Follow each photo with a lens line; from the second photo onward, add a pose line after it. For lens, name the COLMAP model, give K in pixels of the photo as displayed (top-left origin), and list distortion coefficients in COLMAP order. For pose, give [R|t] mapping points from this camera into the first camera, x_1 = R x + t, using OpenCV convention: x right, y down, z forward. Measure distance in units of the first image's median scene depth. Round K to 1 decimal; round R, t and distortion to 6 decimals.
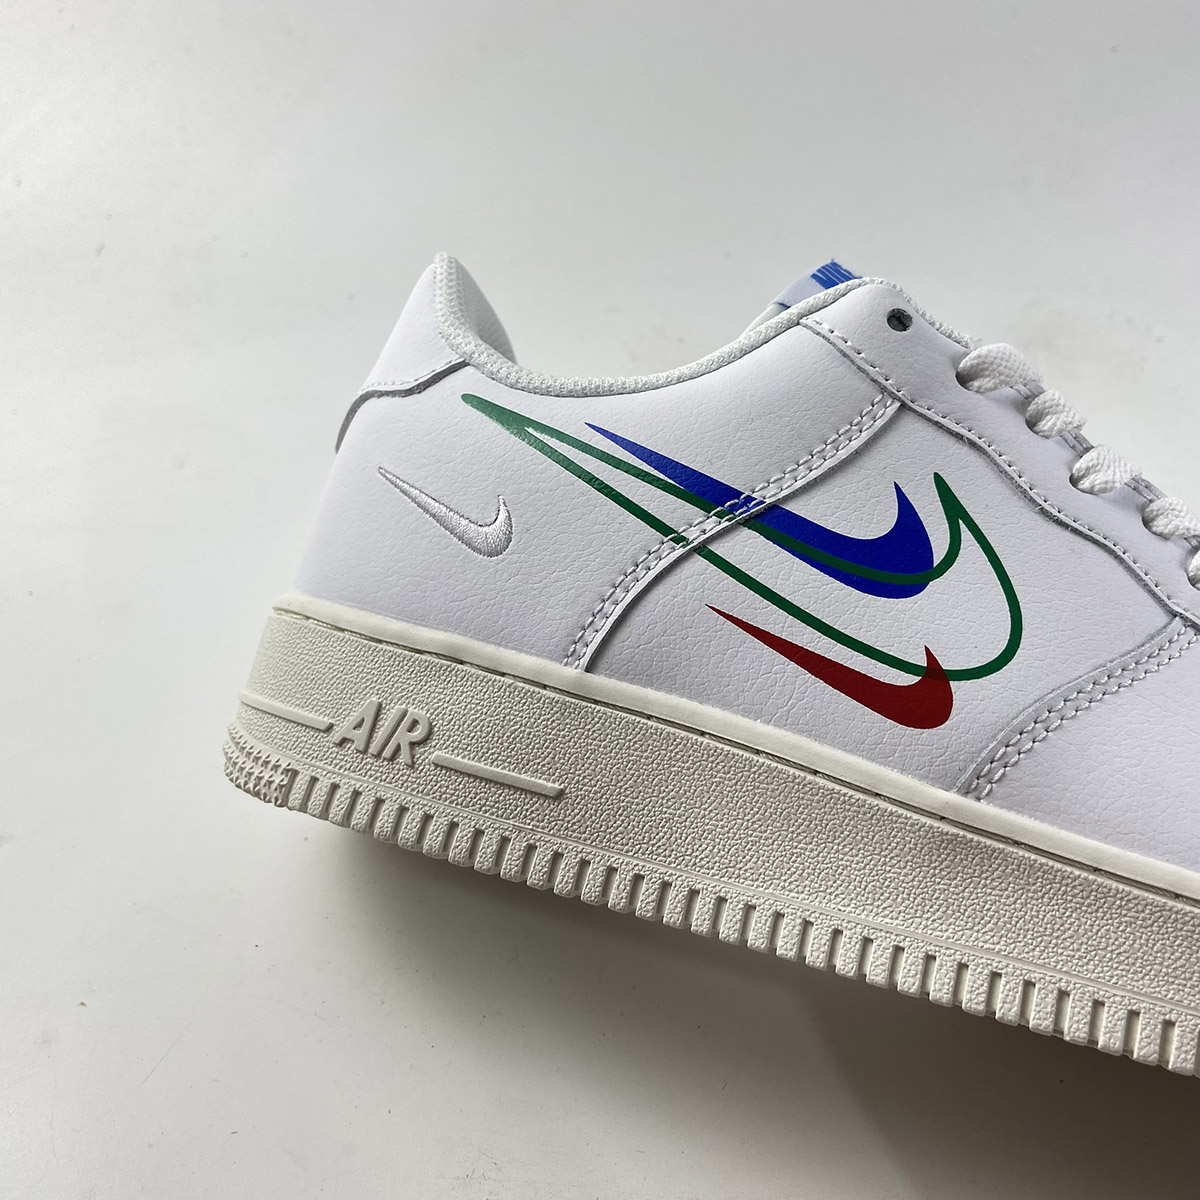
lens RADIAL K [[1201.6, 0, 599.9], [0, 1201.6, 594.0], [0, 0, 1]] dist [0.094384, 0.000000]
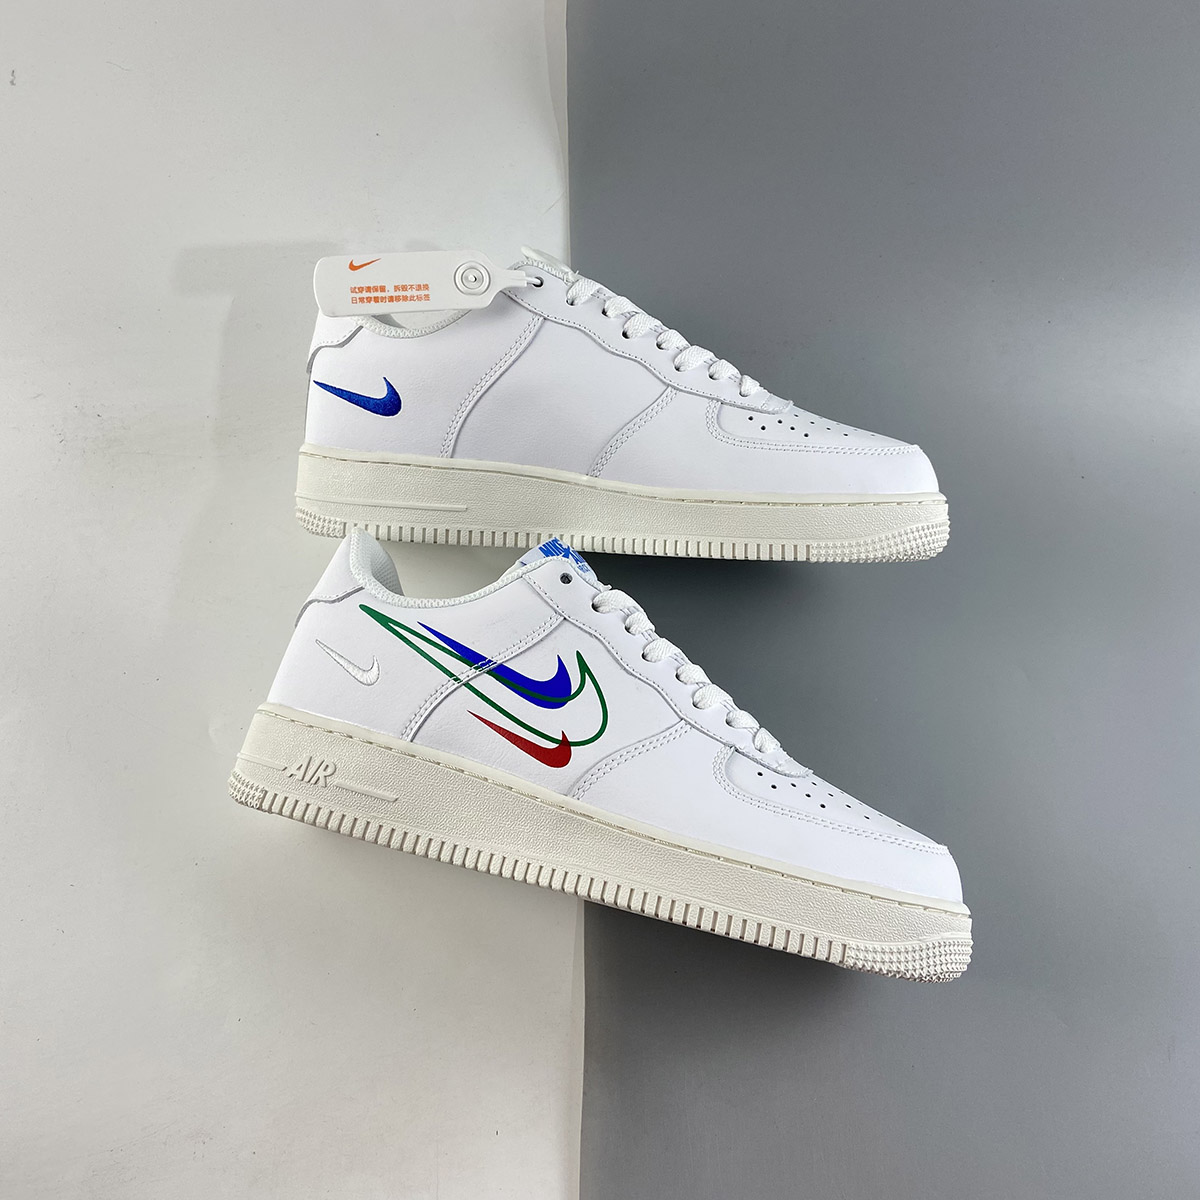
lens RADIAL K [[1201.6, 0, 606.5], [0, 1201.6, 592.5], [0, 0, 1]] dist [0.094384, 0.000000]
pose [[0.998784, 0.024082, 0.043023, 0.234203], [-0.019753, 0.994955, -0.098358, 0.006011], [-0.045175, 0.097388, 0.994221, -1.142352]]
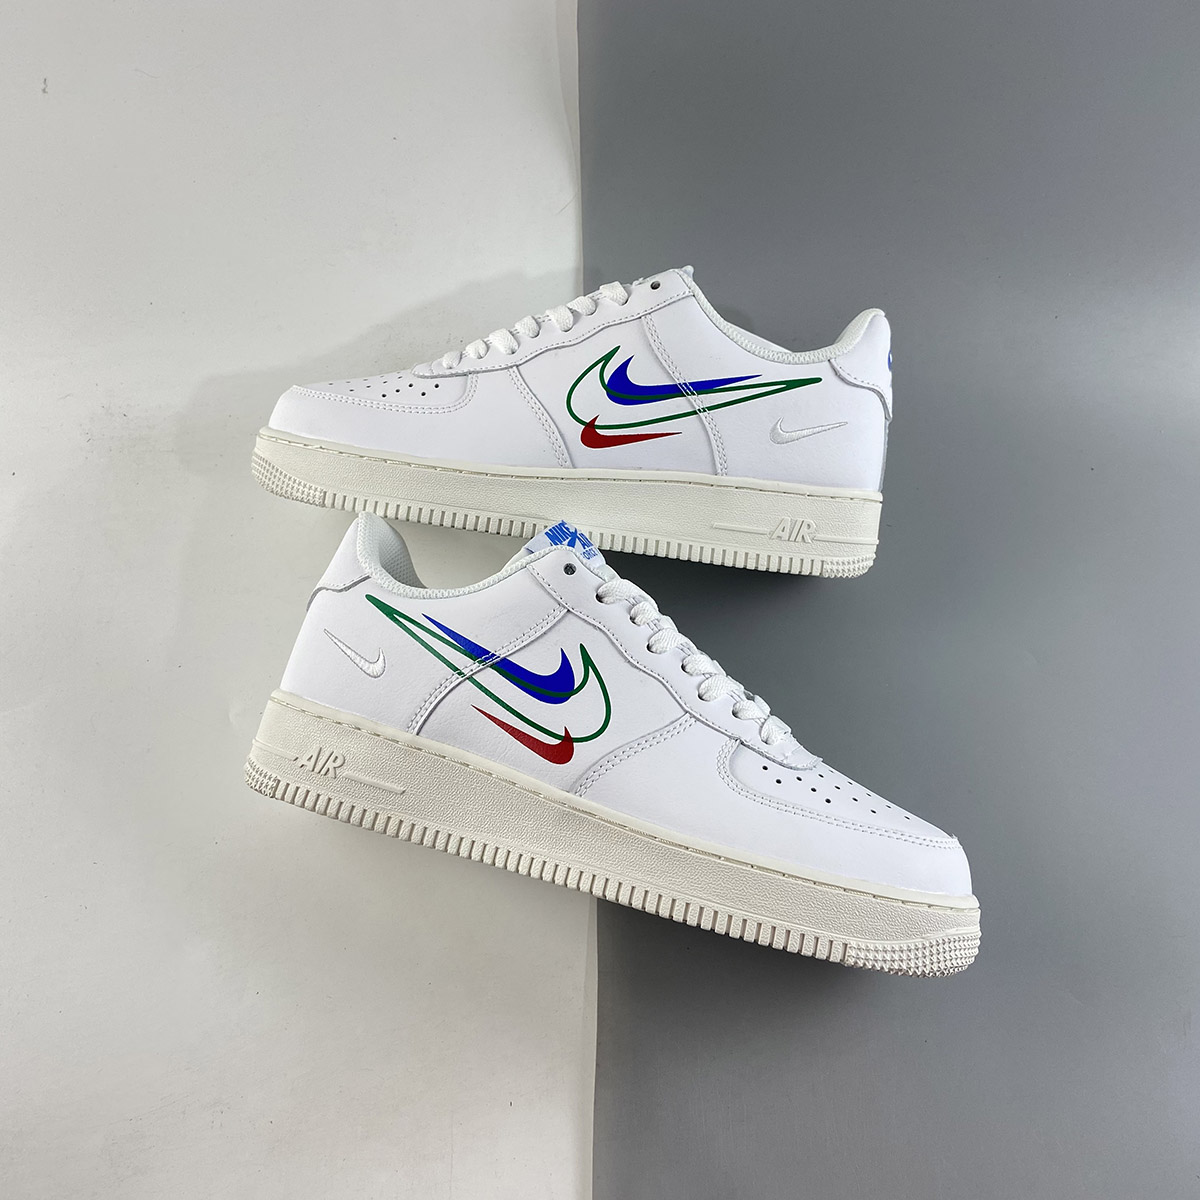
lens RADIAL K [[1201.6, 0, 600.6], [0, 1201.6, 593.9], [0, 0, 1]] dist [0.094384, 0.000000]
pose [[0.999833, 0.013543, -0.012260, 0.336463], [-0.013672, 0.999852, -0.010481, -0.166266], [0.012116, 0.010647, 0.999870, -1.126624]]
